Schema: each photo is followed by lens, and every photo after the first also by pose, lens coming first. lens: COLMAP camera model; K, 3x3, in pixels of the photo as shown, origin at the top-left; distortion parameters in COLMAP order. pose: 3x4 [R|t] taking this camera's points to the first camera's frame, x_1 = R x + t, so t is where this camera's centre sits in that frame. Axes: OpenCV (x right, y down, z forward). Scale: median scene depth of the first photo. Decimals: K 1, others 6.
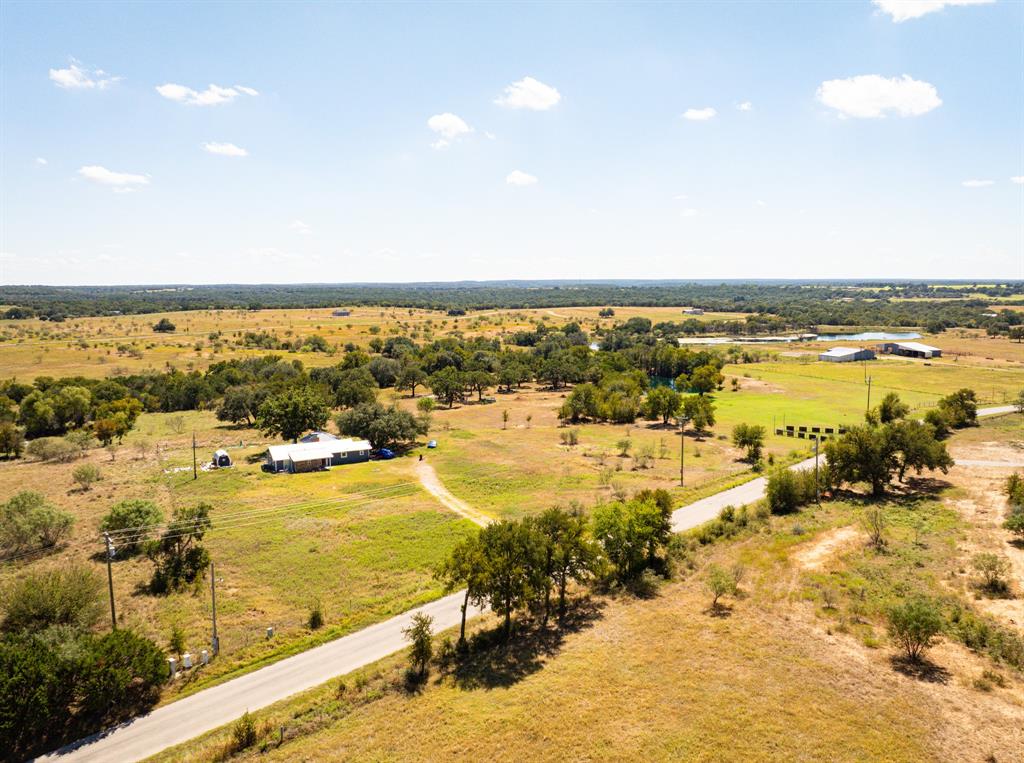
lens RADIAL K [[781.7, 0, 515.3], [0, 781.7, 366.5], [0, 0, 1]] dist [-0.038017, 0.016668]
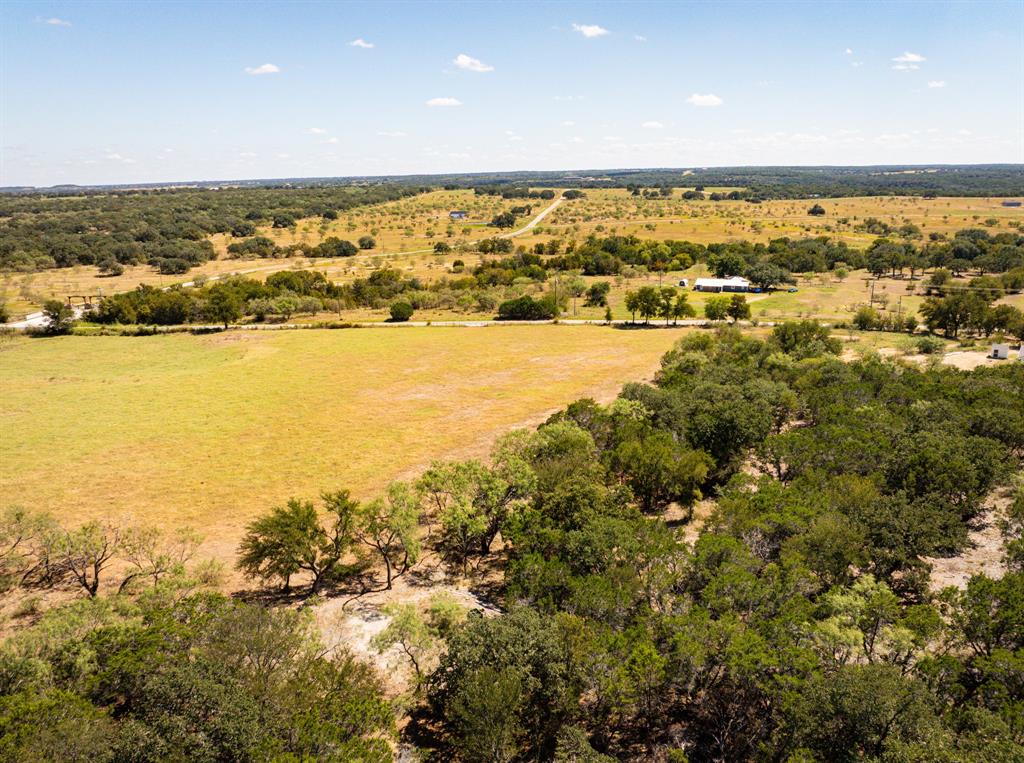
lens RADIAL K [[781.7, 0, 515.3], [0, 781.7, 366.5], [0, 0, 1]] dist [-0.038017, 0.016668]
pose [[0.611162, 0.189012, -0.768606, 0.261604], [-0.069493, 0.980133, 0.185771, -0.004004], [0.788449, -0.060123, 0.612155, -0.165736]]
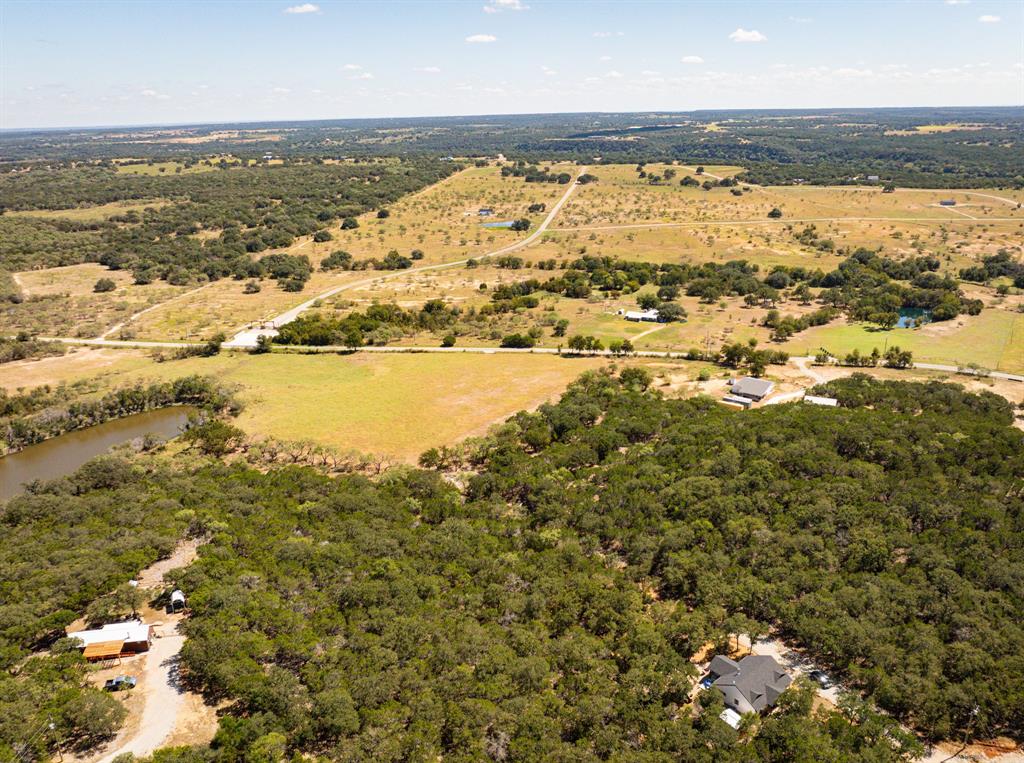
lens RADIAL K [[781.7, 0, 515.3], [0, 781.7, 366.5], [0, 0, 1]] dist [-0.038017, 0.016668]
pose [[0.578744, 0.255435, -0.774473, 0.538640], [-0.070452, 0.961790, 0.264569, -0.136896], [0.812461, -0.098555, 0.574626, -0.349026]]
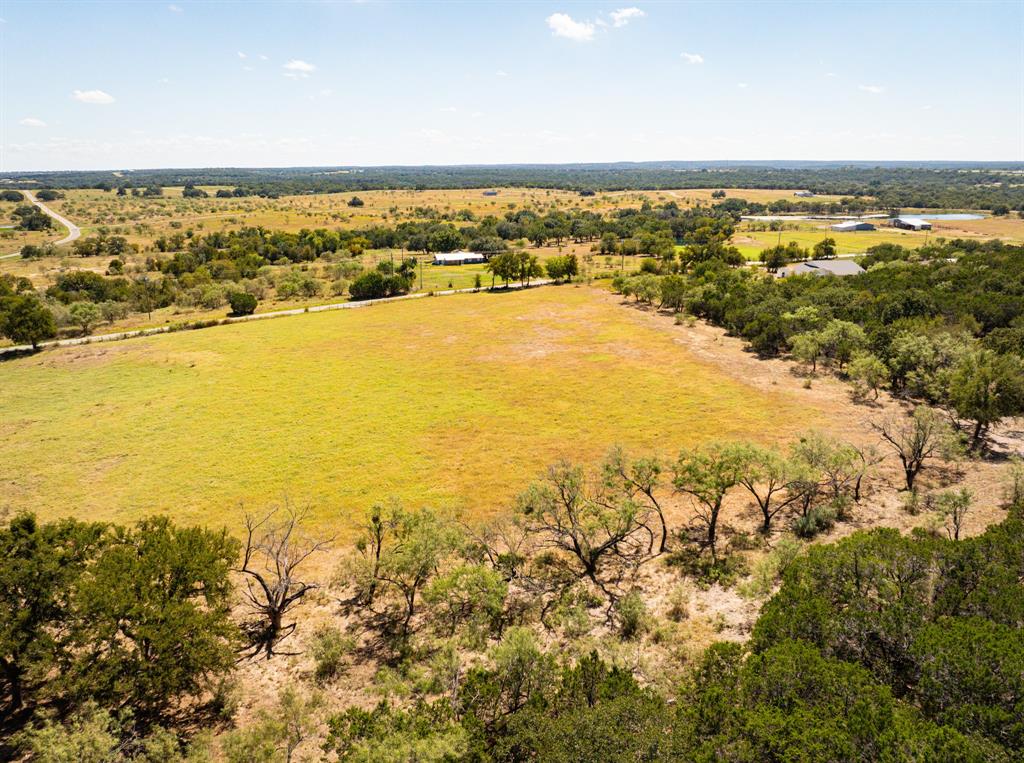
lens RADIAL K [[789.7, 0, 512.0], [0, 789.7, 381.5], [0, 0, 1]] dist [-0.036478, 0.004903]
pose [[0.979071, 0.051623, -0.196864, 0.086971], [-0.018826, 0.986121, 0.164960, 0.022987], [0.202648, -0.157802, 0.966454, -0.287445]]
